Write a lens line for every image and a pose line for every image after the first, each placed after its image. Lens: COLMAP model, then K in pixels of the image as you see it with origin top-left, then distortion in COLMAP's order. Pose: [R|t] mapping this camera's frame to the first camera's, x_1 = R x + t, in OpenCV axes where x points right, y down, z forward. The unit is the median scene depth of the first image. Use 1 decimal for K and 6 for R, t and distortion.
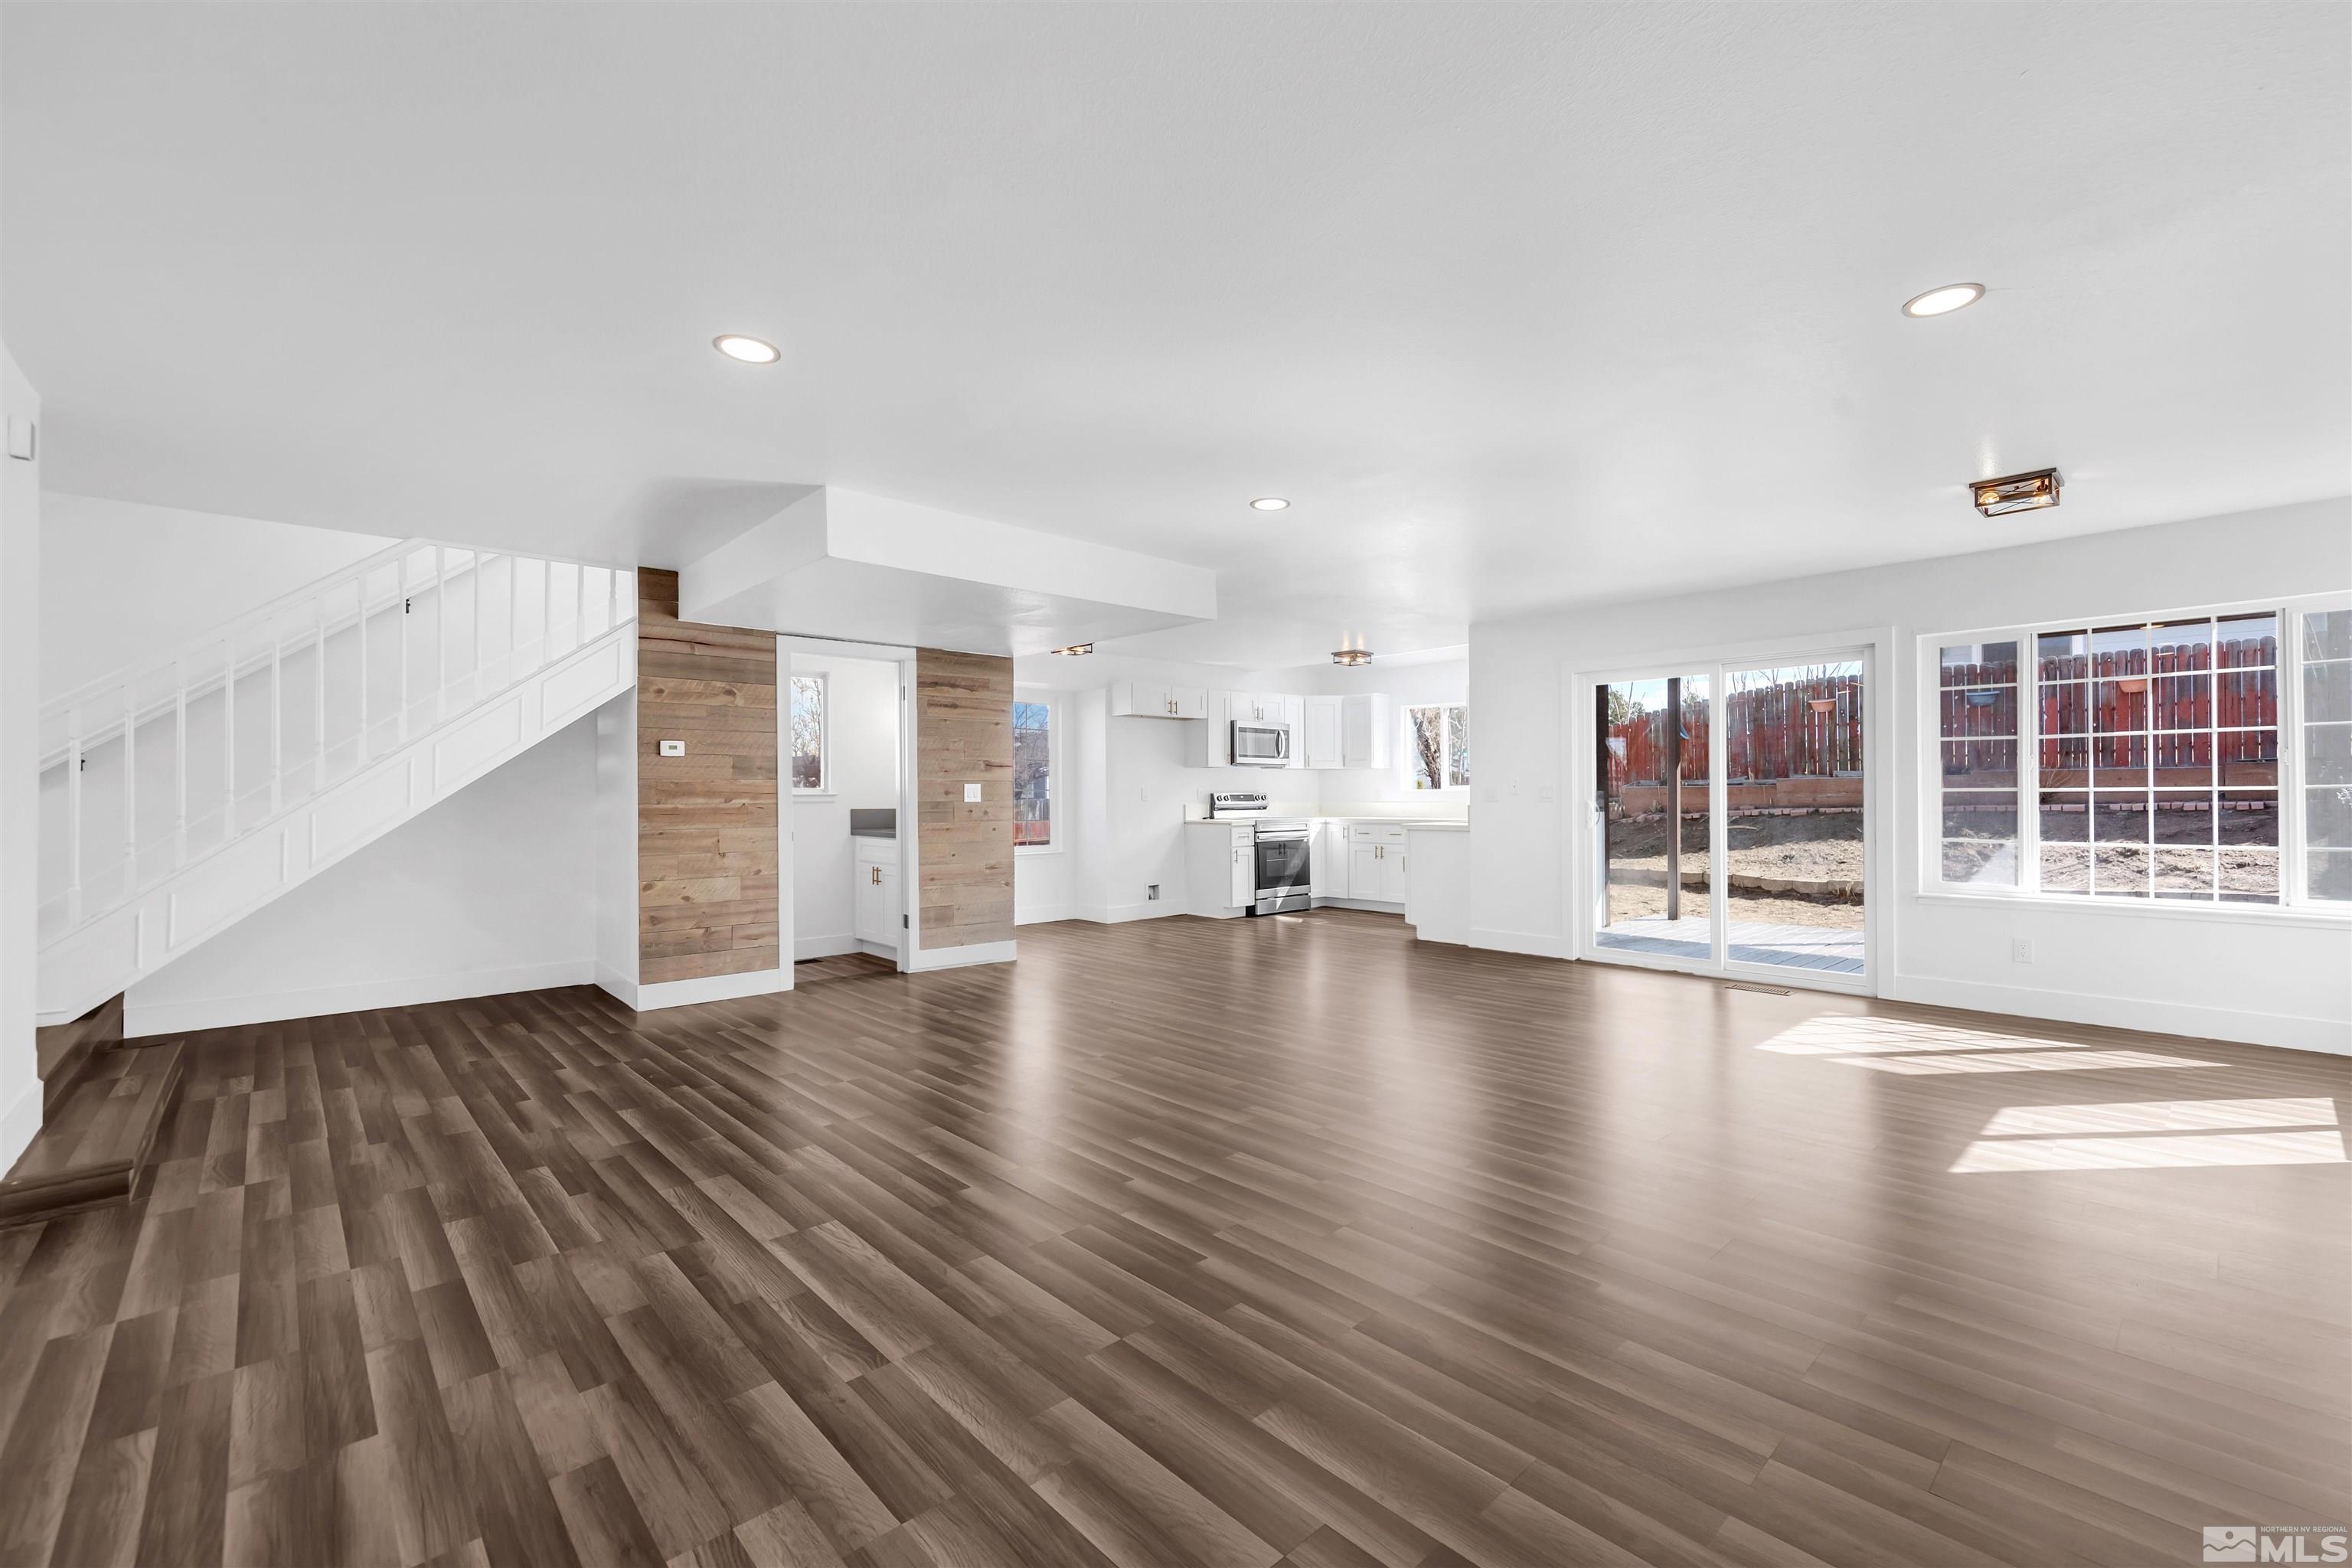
lens RADIAL K [[995.8, 0, 1212.5], [0, 995.8, 784.6], [0, 0, 1]] dist [-0.000221, -0.000232]
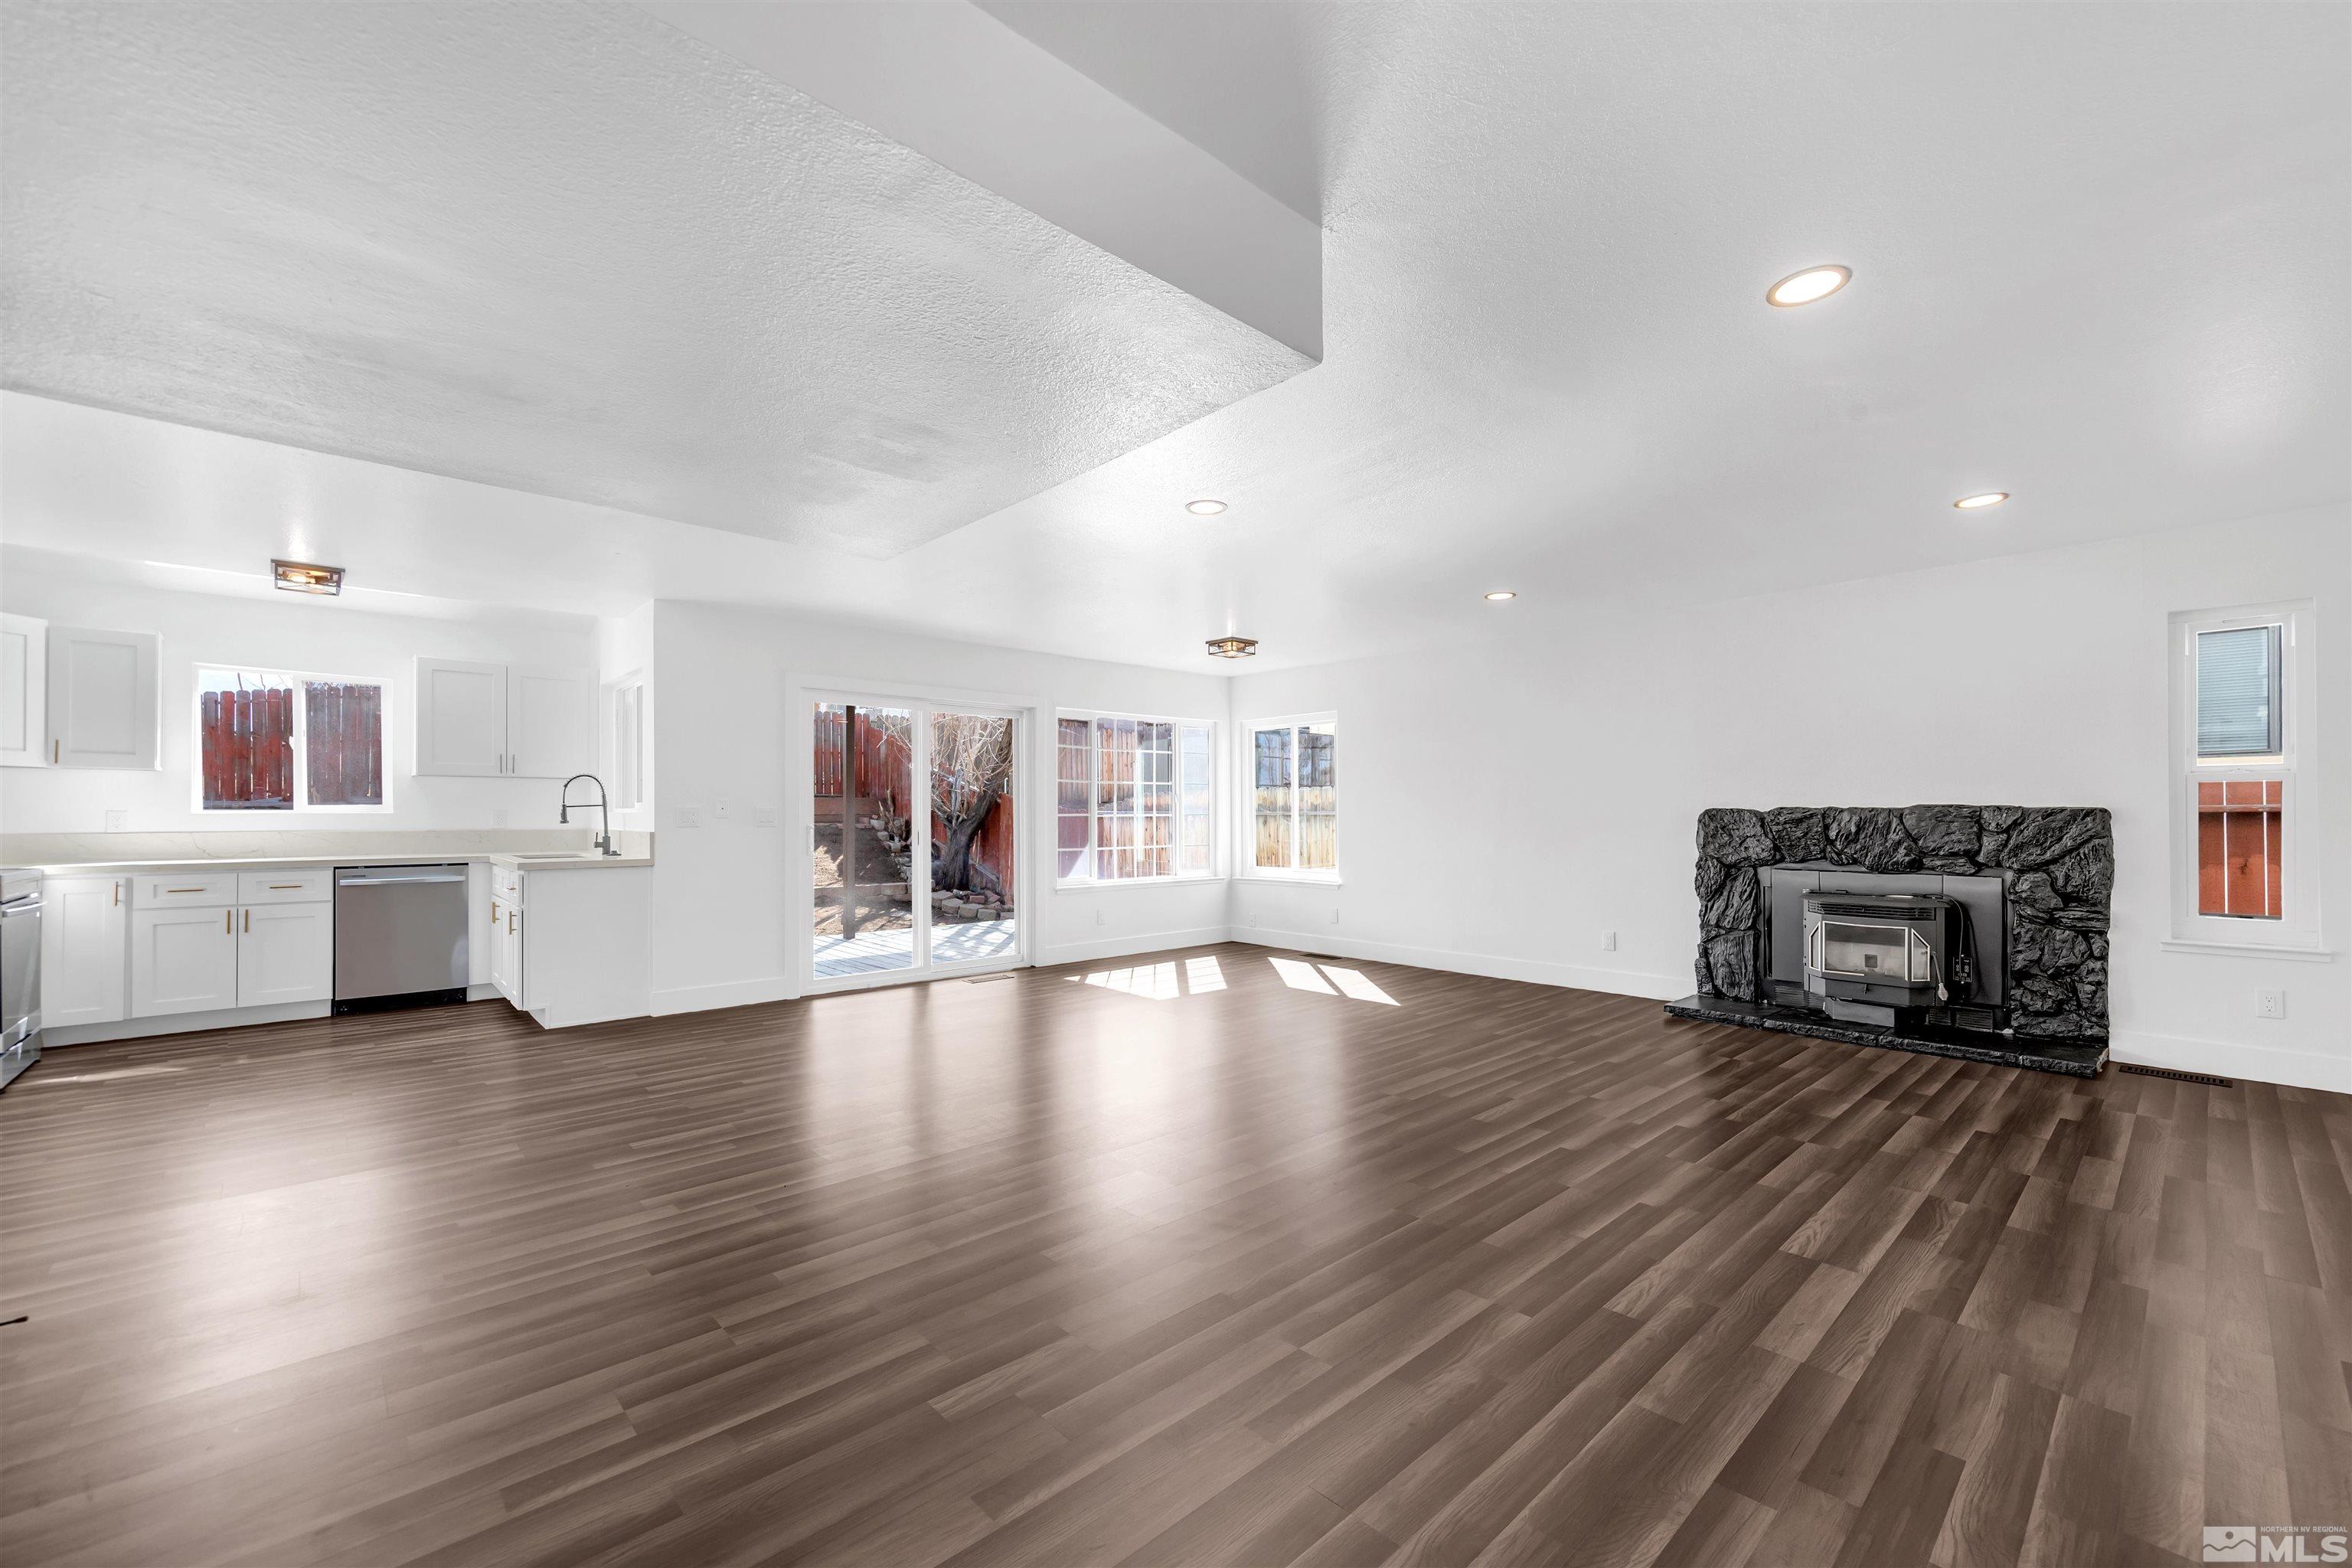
lens RADIAL K [[955.8, 0, 1204.1], [0, 955.8, 805.4], [0, 0, 1]] dist [0.001124, 0.000088]
pose [[-0.000350, 0.014046, 0.999901, -0.648937], [-0.007435, 0.999874, -0.014048, 0.009603], [-0.999972, -0.007439, -0.000245, 0.769495]]
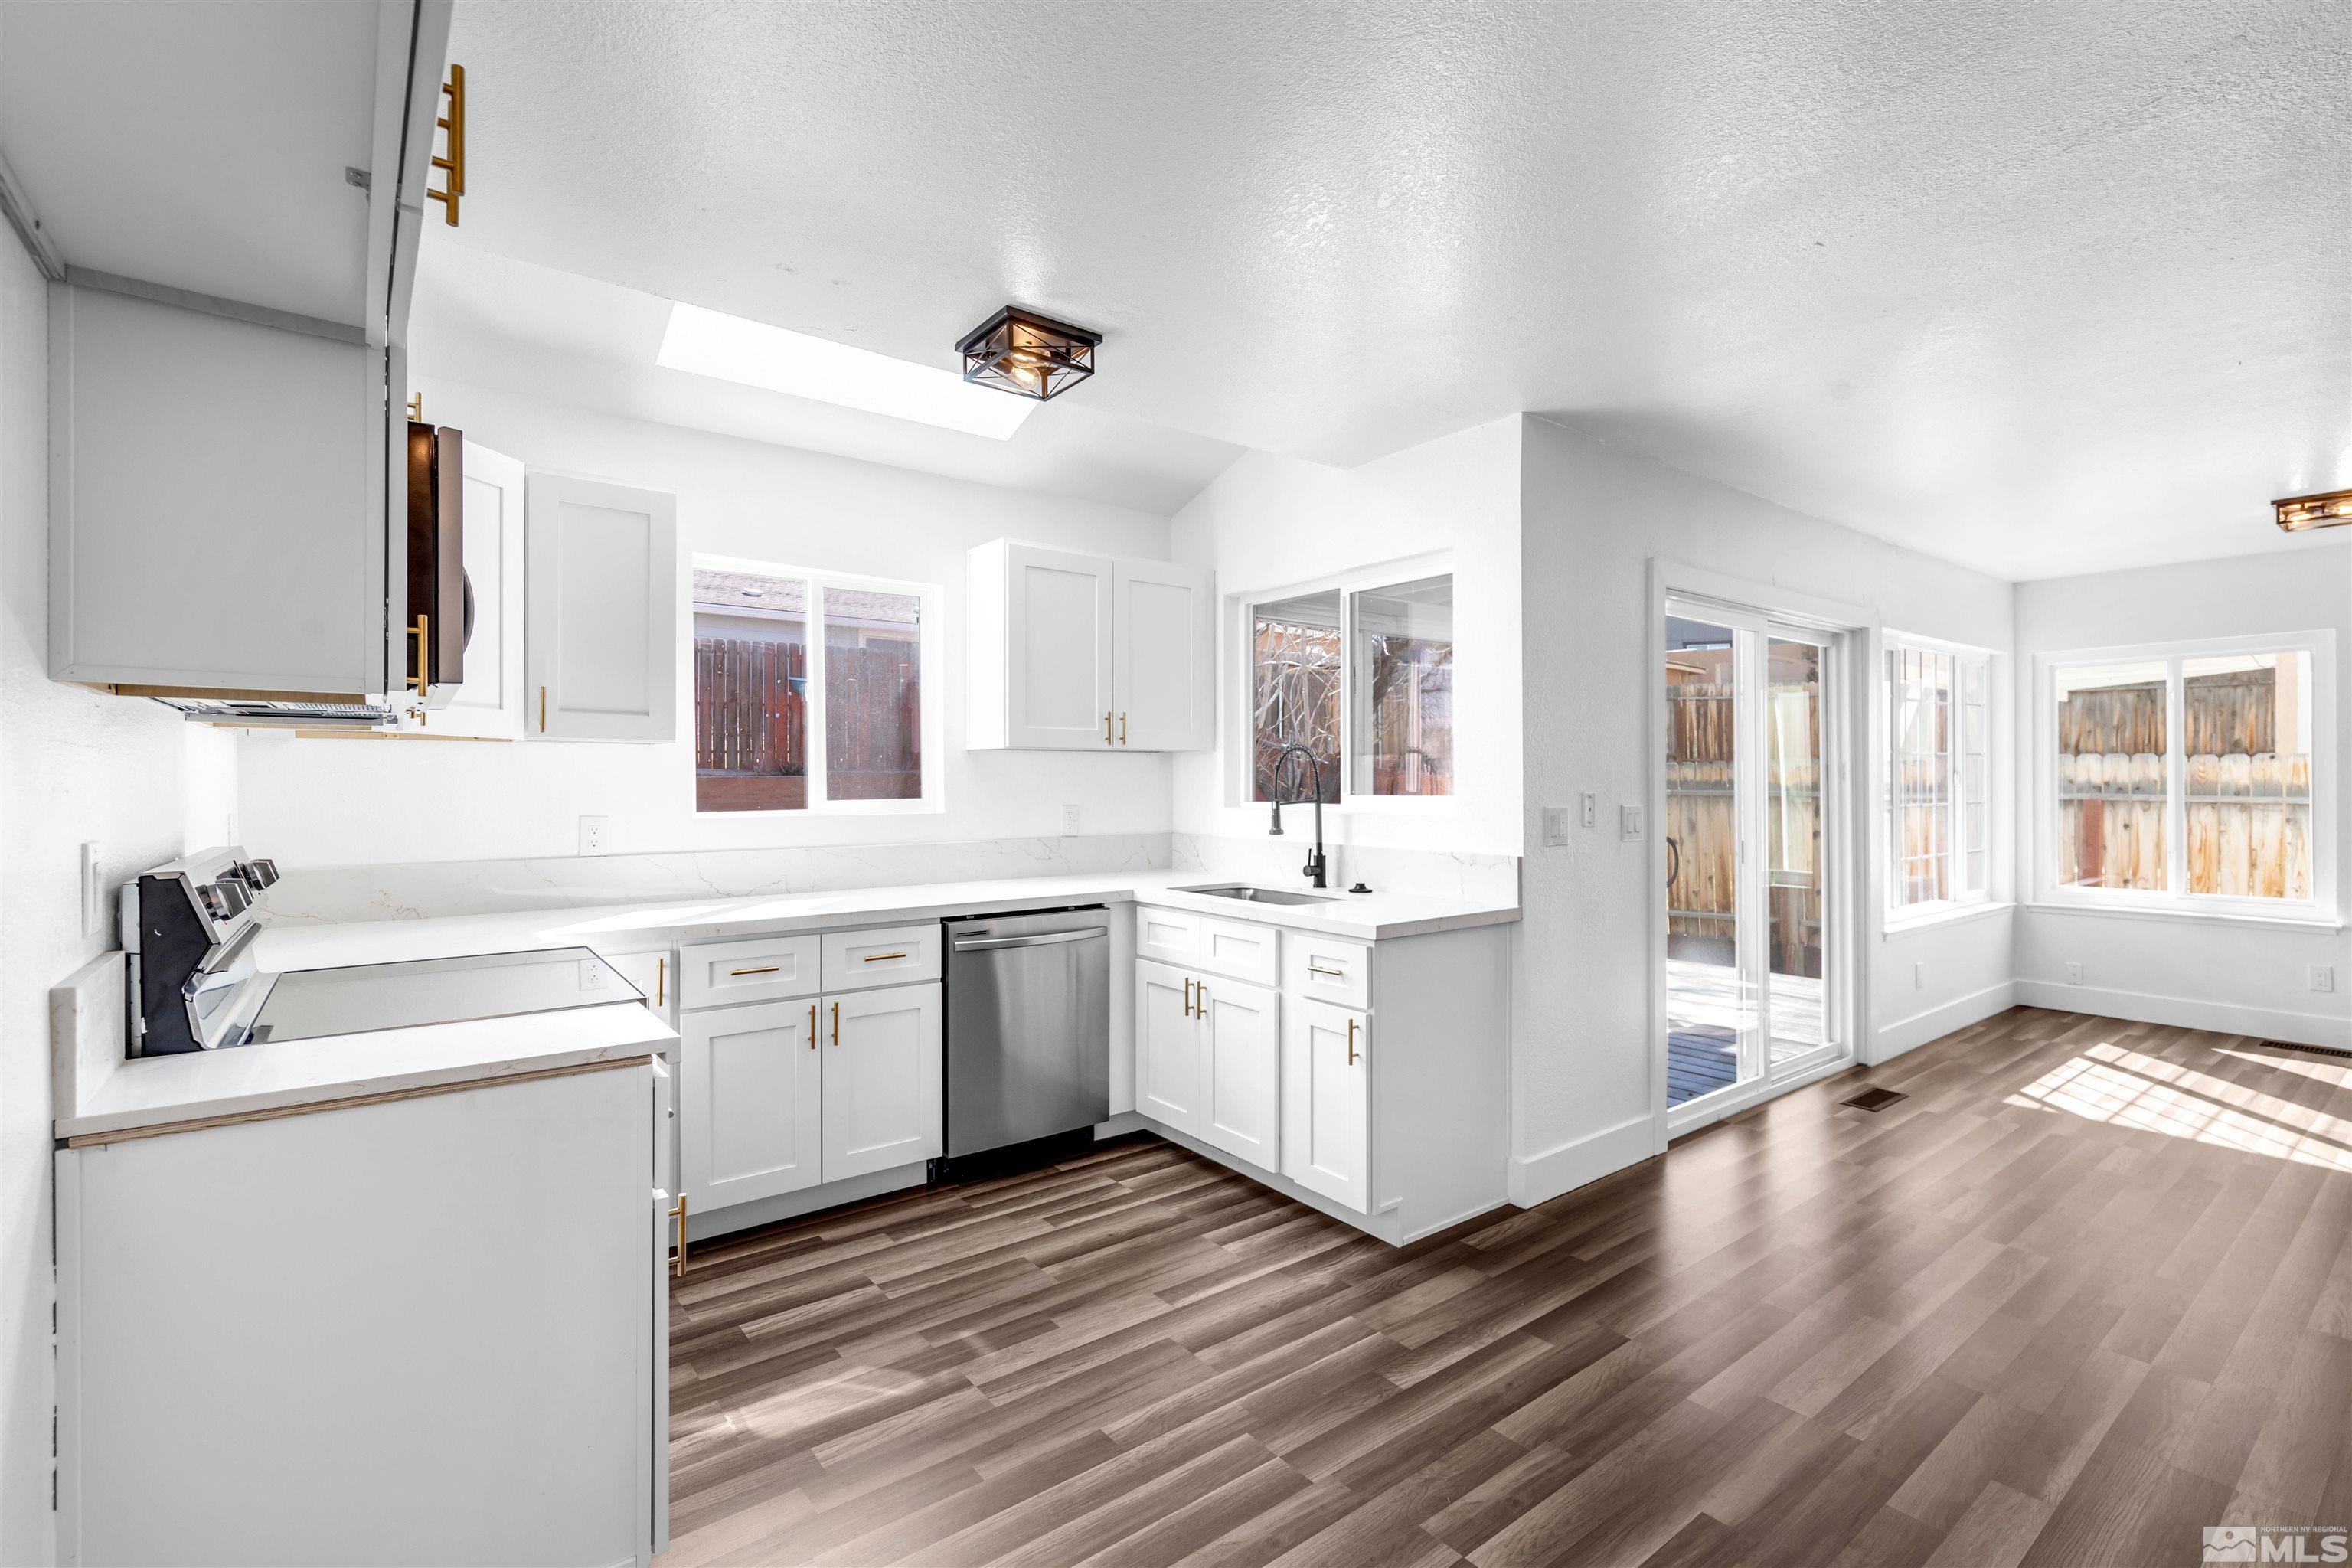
lens RADIAL K [[1075.1, 0, 1213.0], [0, 1075.1, 780.7], [0, 0, 1]] dist [-0.000133, -0.000058]
pose [[0.080872, 0.003217, 0.996719, -0.254885], [-0.009360, 0.999953, -0.002468, -0.010901], [-0.996681, -0.009130, 0.080898, 1.464992]]
